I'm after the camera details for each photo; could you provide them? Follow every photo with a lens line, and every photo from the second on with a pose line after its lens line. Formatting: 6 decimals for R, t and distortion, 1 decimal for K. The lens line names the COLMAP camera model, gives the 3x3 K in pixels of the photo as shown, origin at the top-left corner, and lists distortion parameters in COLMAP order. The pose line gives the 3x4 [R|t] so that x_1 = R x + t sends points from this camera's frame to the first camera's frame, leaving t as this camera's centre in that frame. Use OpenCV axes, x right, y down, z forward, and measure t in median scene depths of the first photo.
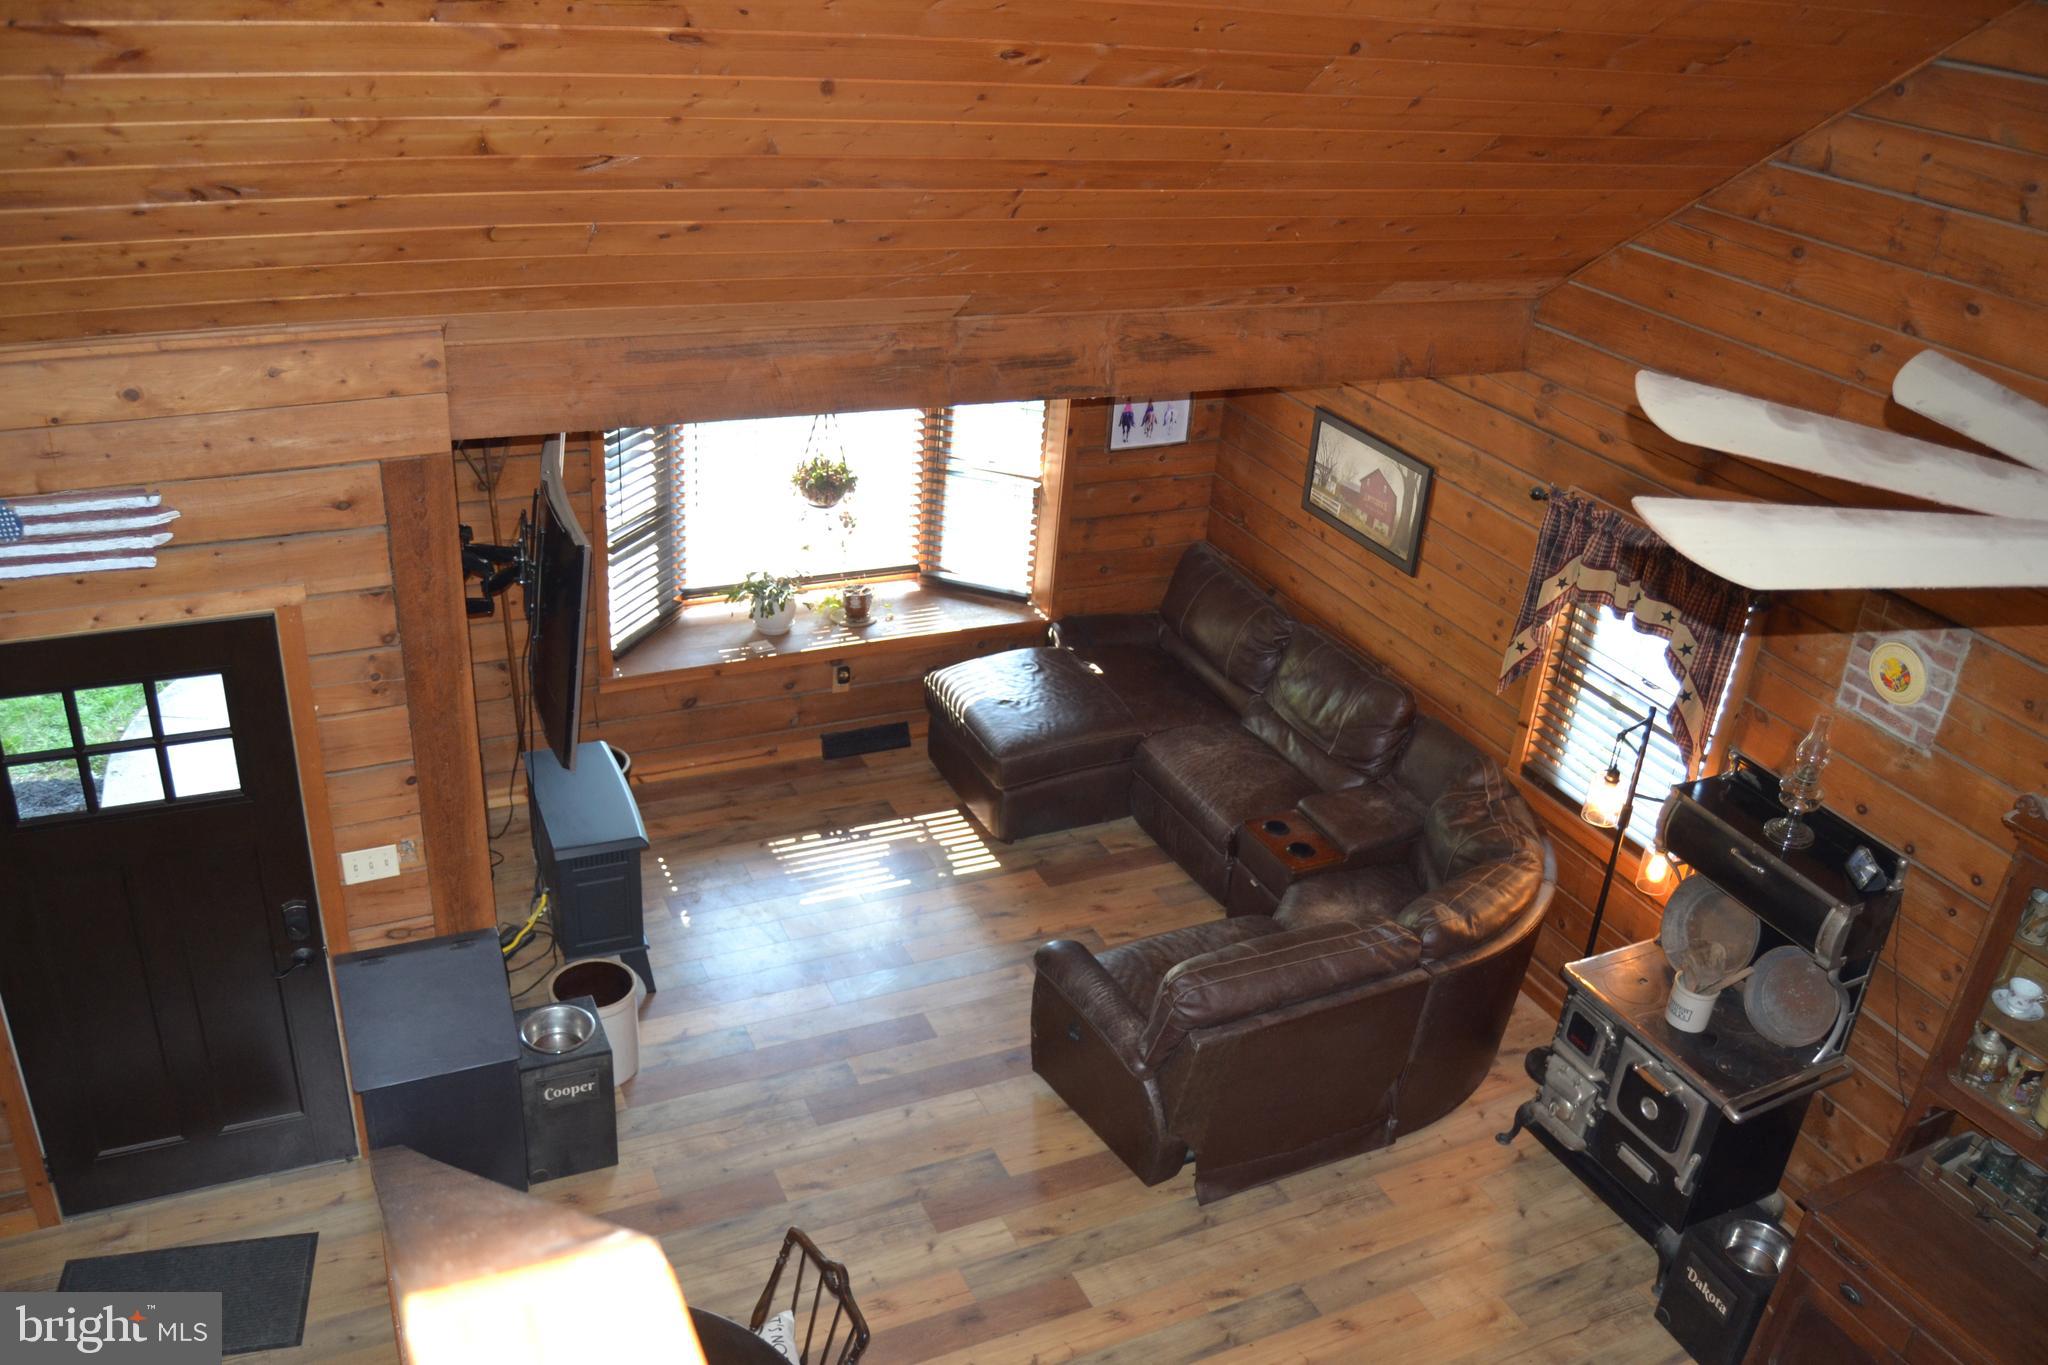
lens RADIAL K [[1630.1, 0, 1017.4], [0, 1630.1, 705.6], [0, 0, 1]] dist [-0.090420, 0.038818]
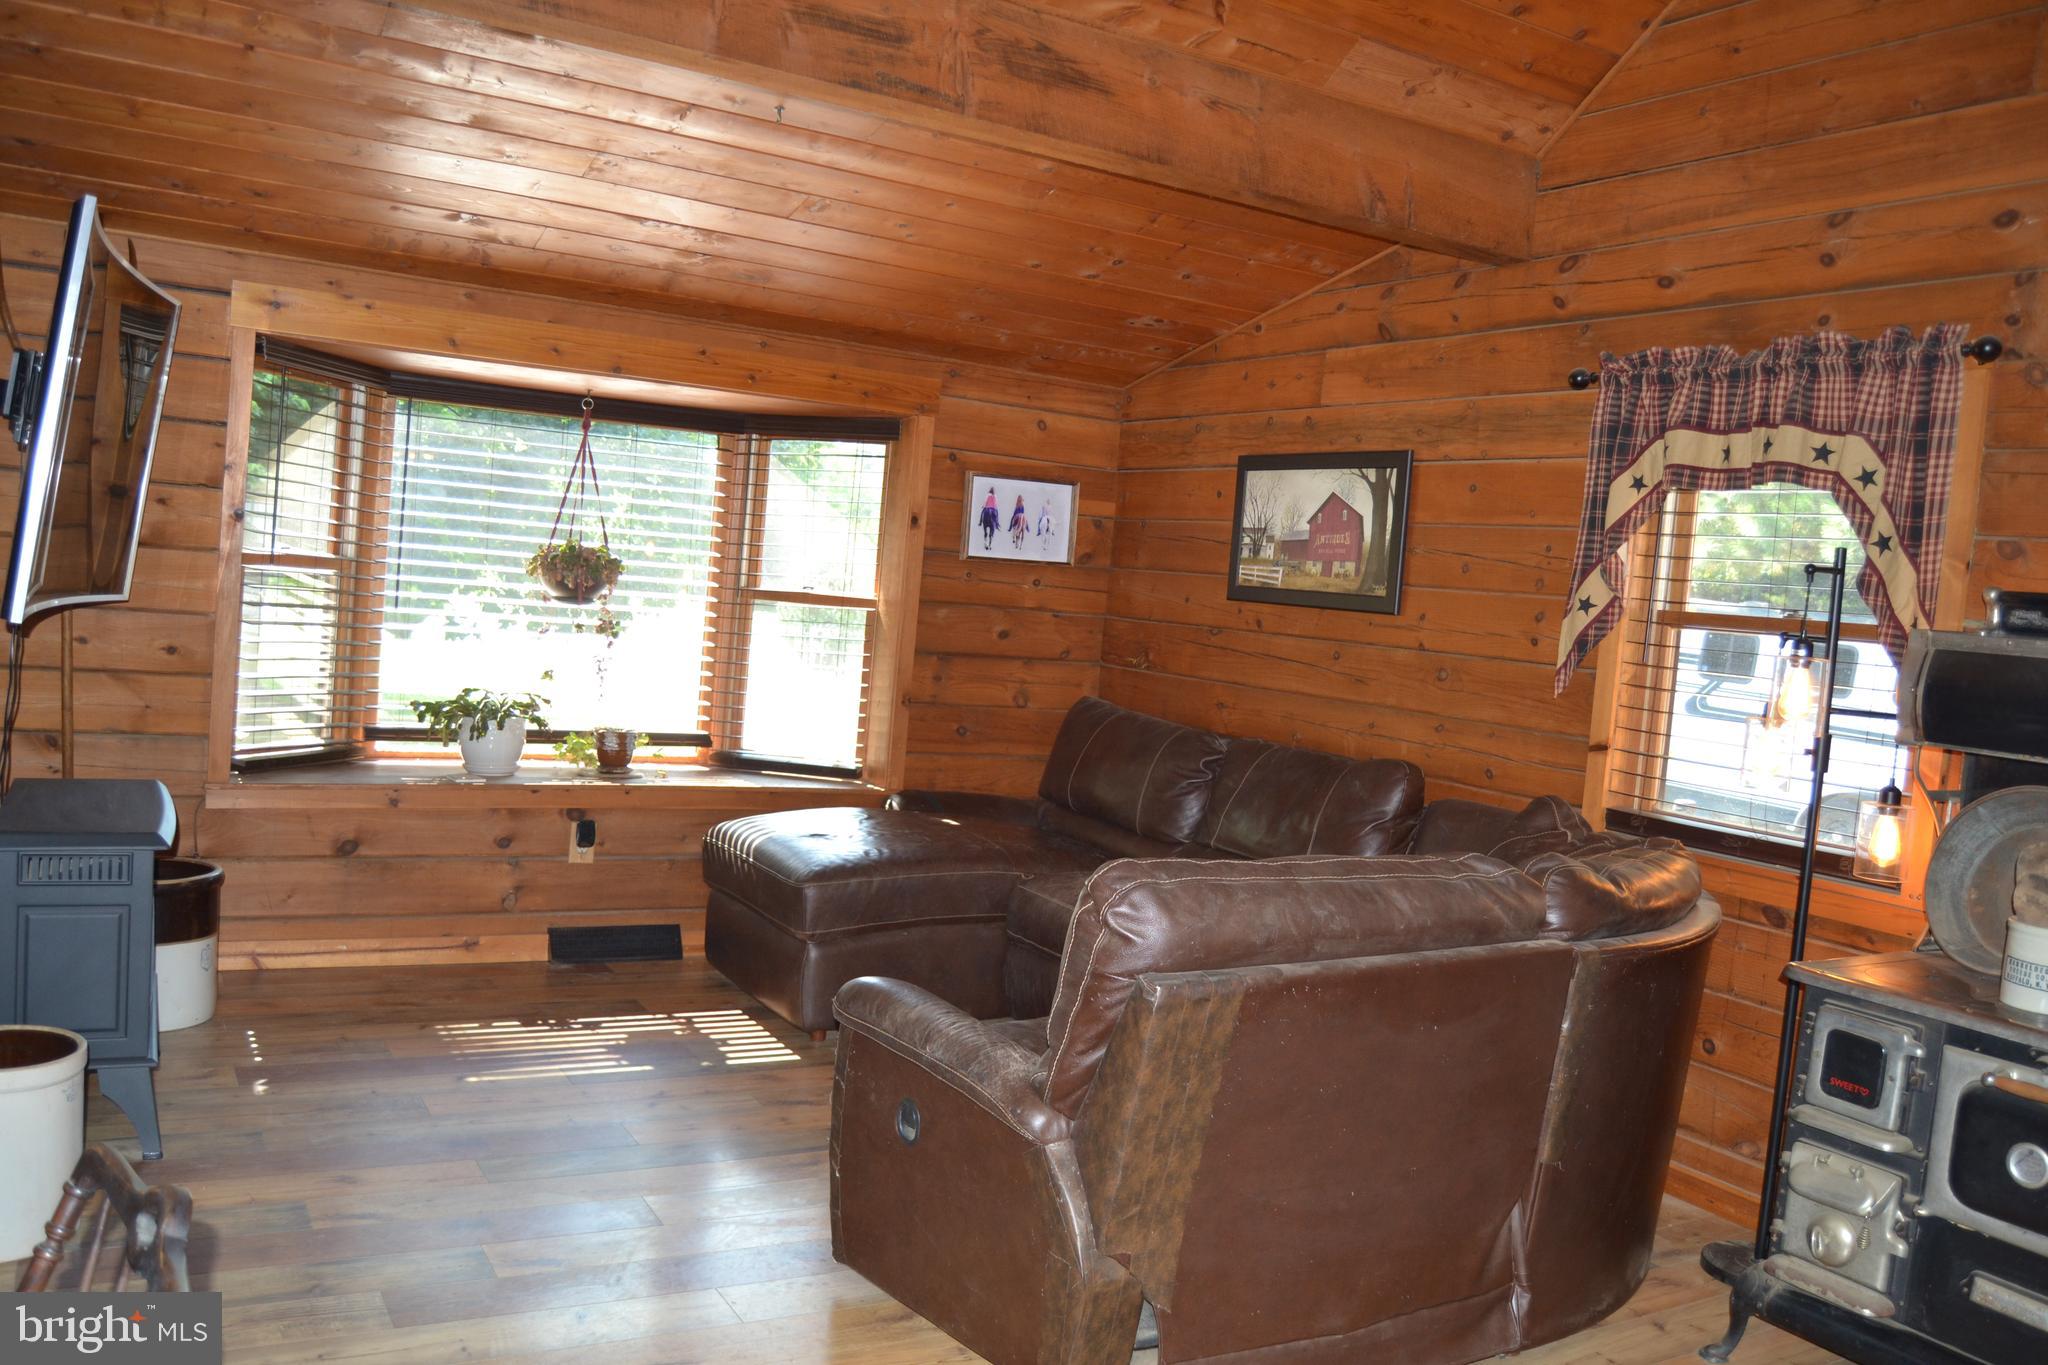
lens RADIAL K [[1630.1, 0, 1017.4], [0, 1630.1, 705.6], [0, 0, 1]] dist [-0.090420, 0.038818]
pose [[0.996621, 0.008088, 0.081735, 0.020121], [0.024080, 0.922637, -0.384918, 0.212497], [-0.078525, 0.385586, 0.919324, 0.355596]]
